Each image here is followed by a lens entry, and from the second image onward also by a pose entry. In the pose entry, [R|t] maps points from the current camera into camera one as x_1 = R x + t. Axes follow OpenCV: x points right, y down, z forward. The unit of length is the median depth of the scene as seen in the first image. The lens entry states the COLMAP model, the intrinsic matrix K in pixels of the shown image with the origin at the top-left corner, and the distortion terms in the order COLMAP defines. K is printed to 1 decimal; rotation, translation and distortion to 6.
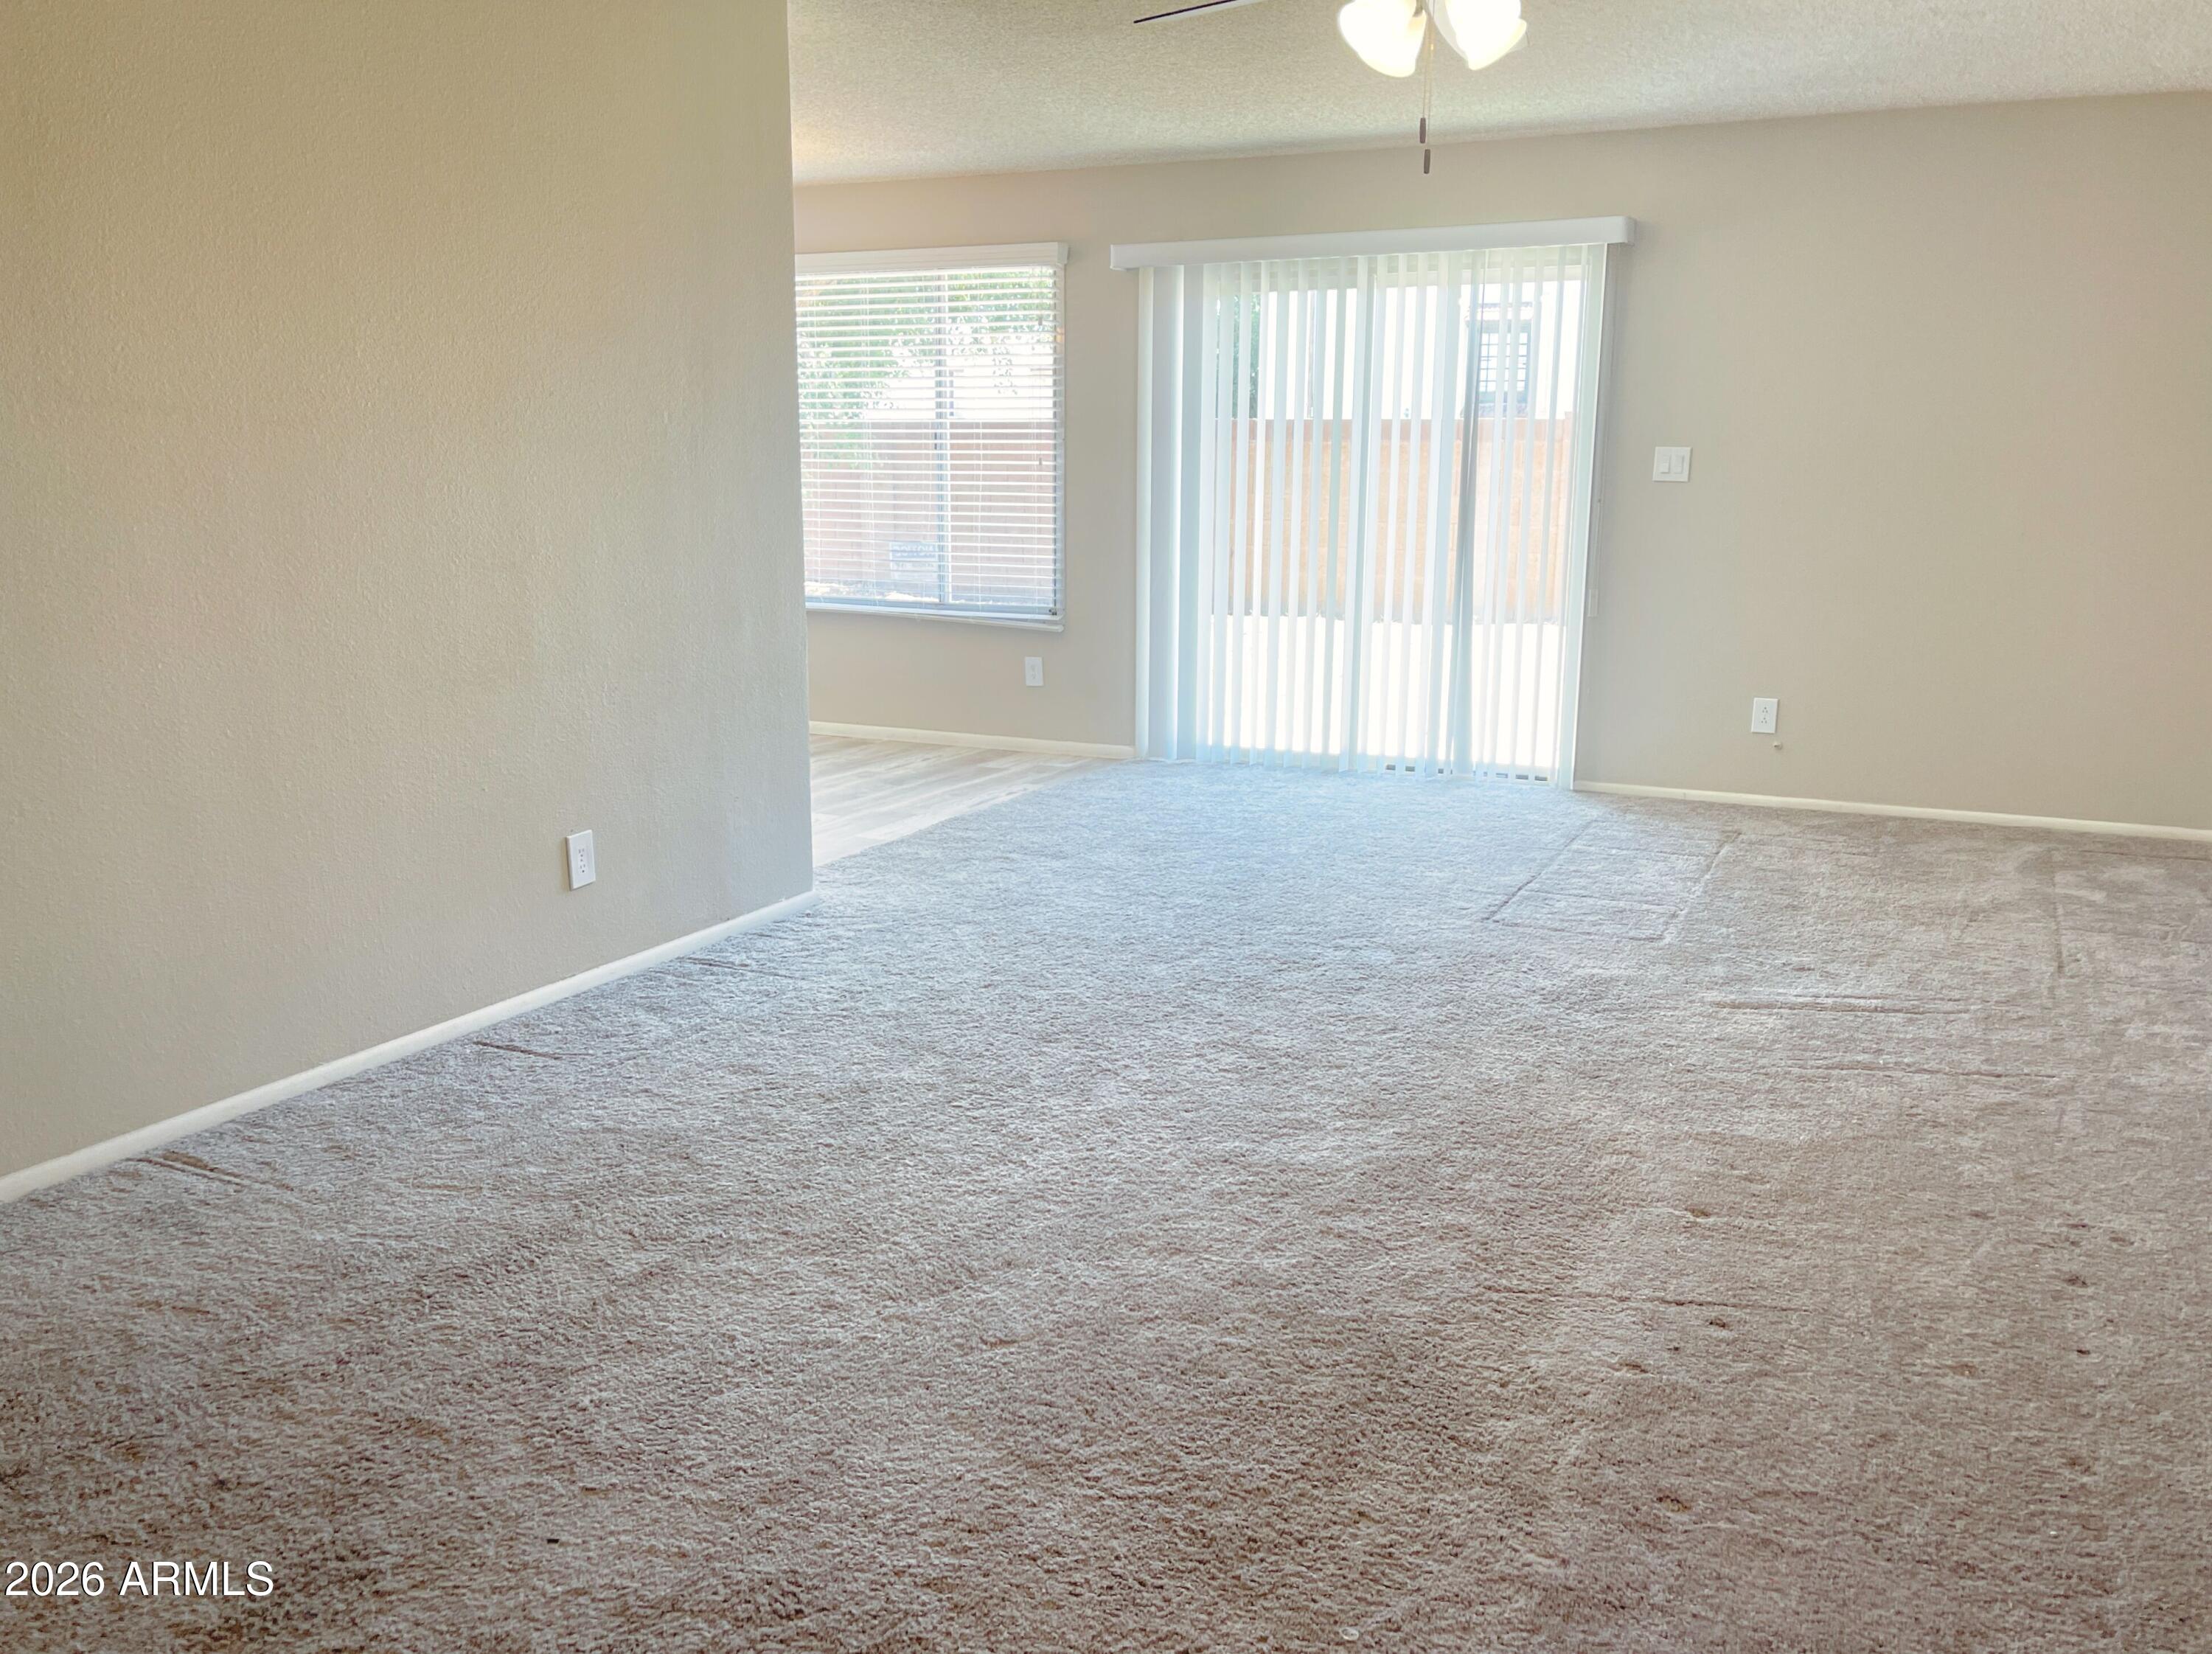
lens RADIAL K [[1709.8, 0, 1106.0], [0, 1709.8, 827.0], [0, 0, 1]] dist [0.005005, 0.000410]
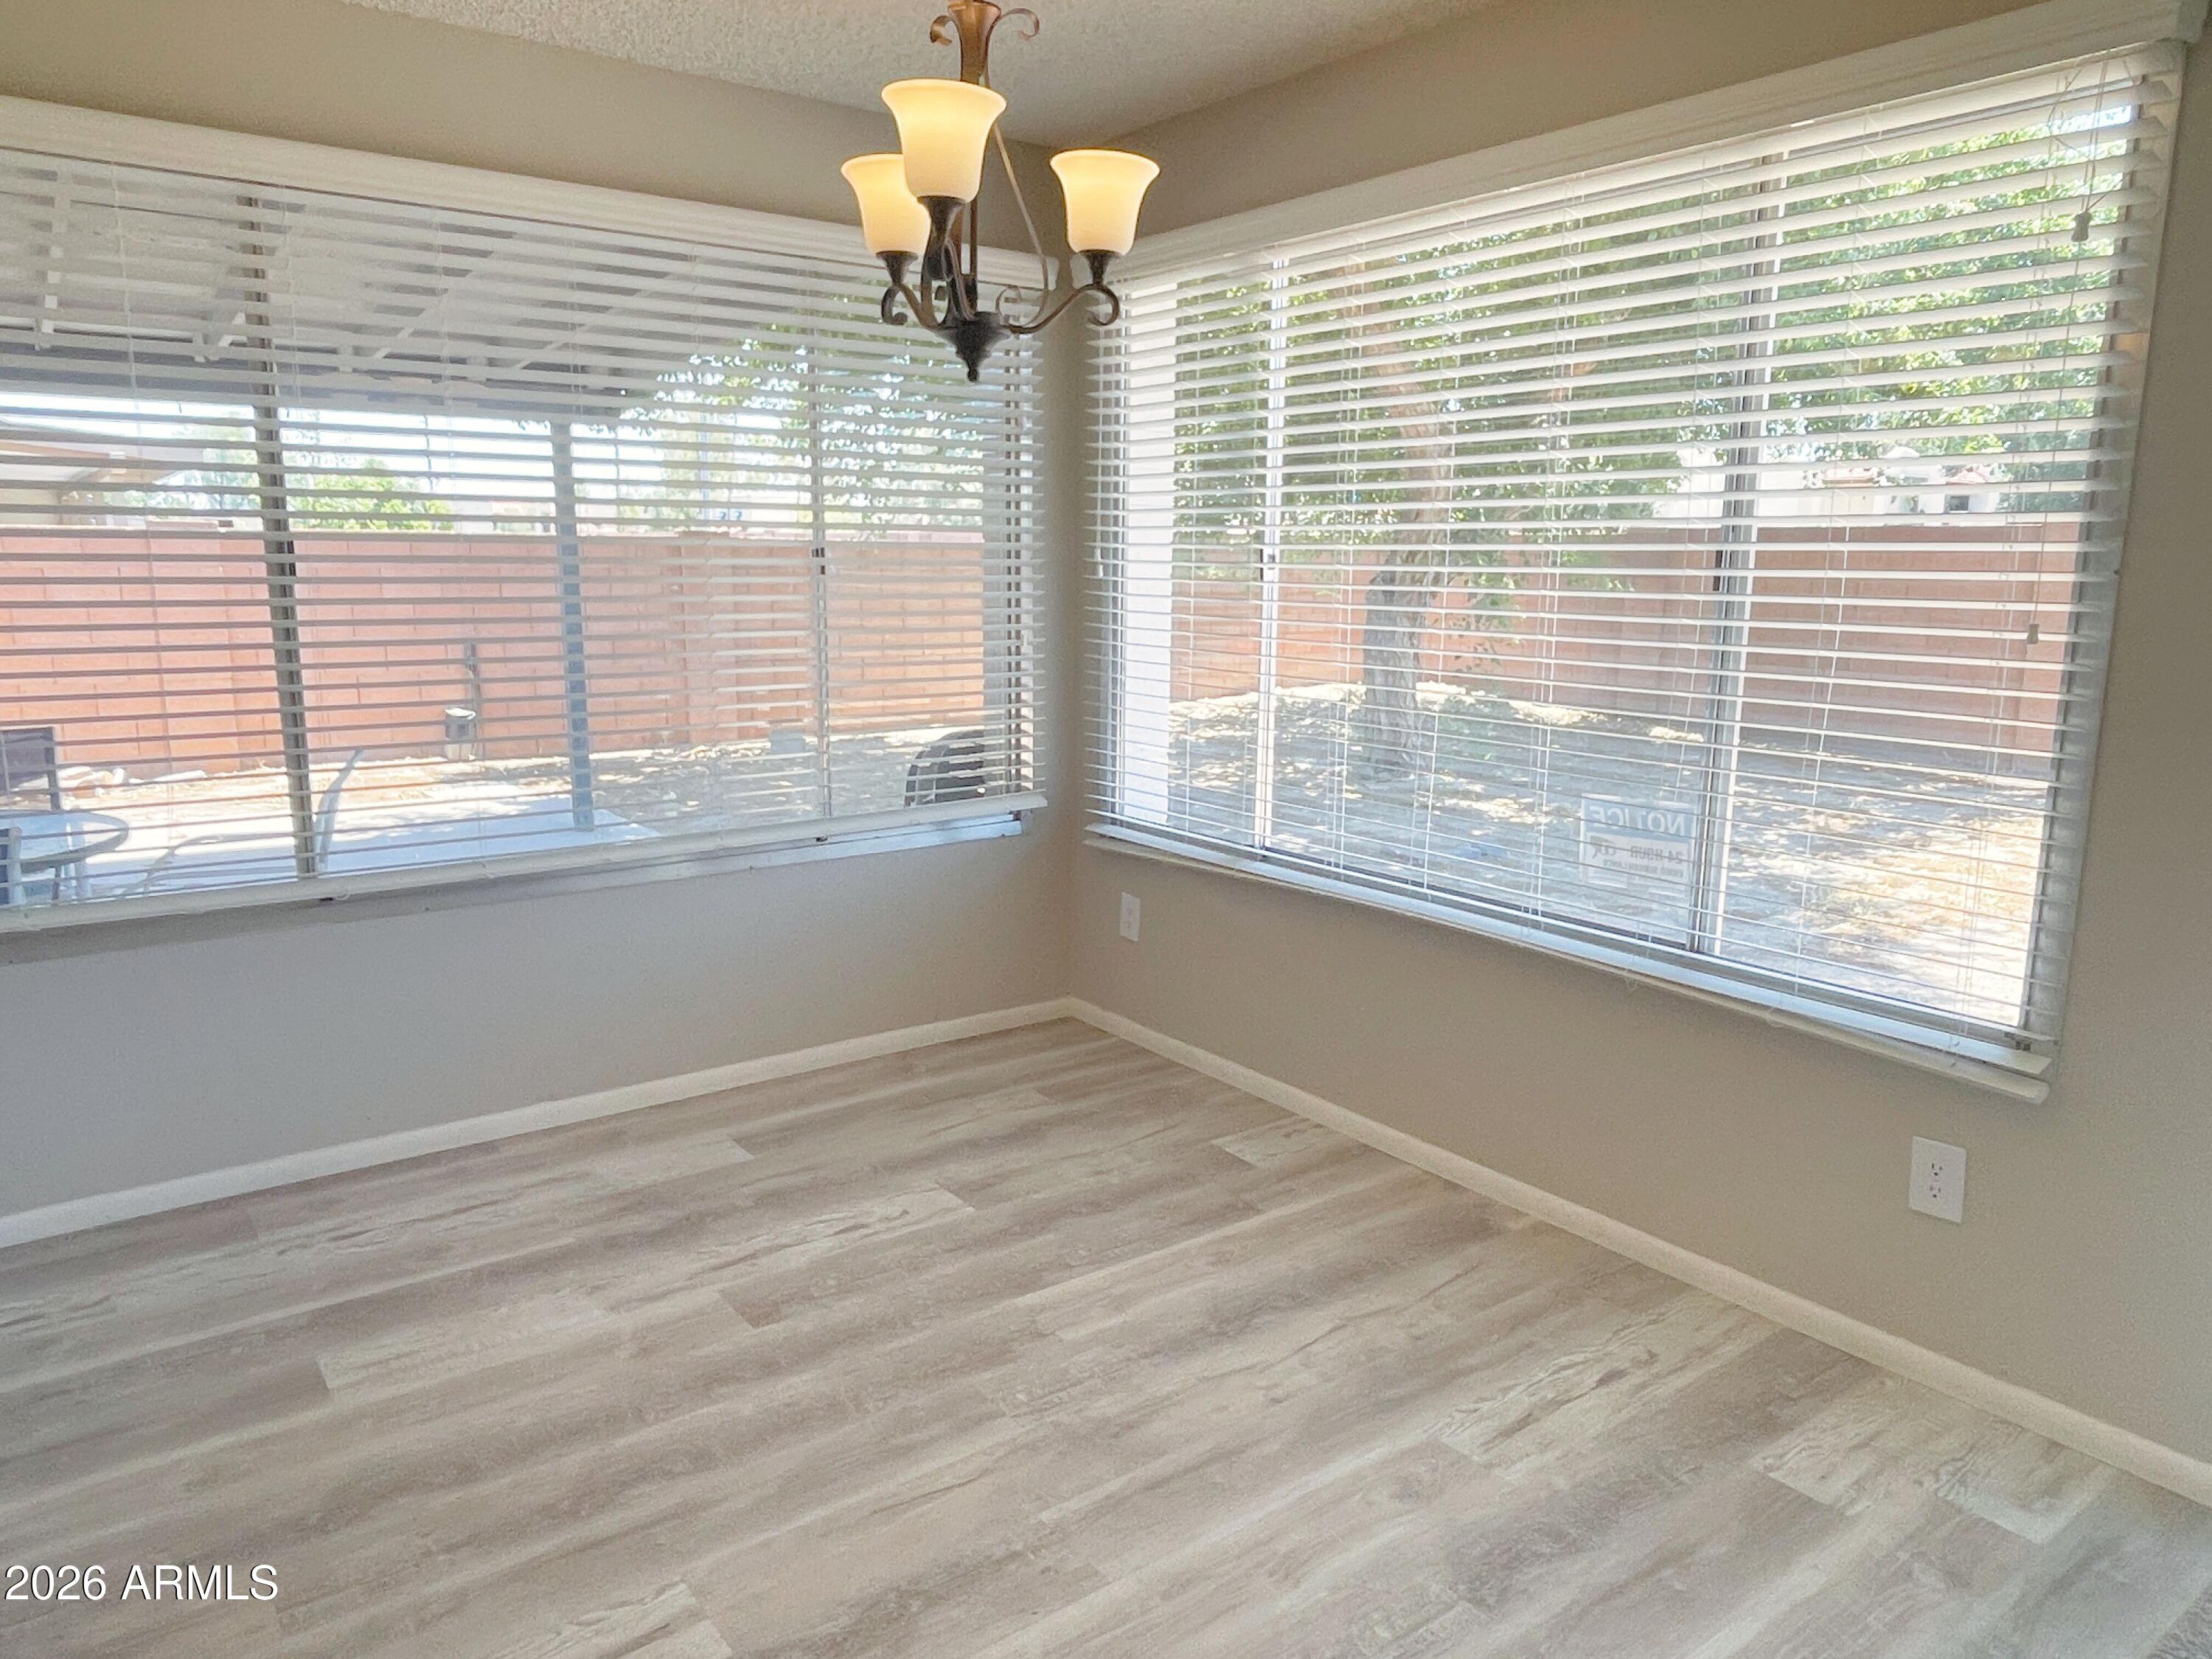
lens RADIAL K [[1454.0, 0, 1106.0], [0, 1454.0, 829.5], [0, 0, 1]] dist [0.032977, -0.064684]
pose [[0.880943, 0.084650, -0.465590, -0.060807], [-0.099816, 0.994974, -0.007964, -0.147425], [0.462576, 0.053489, 0.884965, 0.628229]]
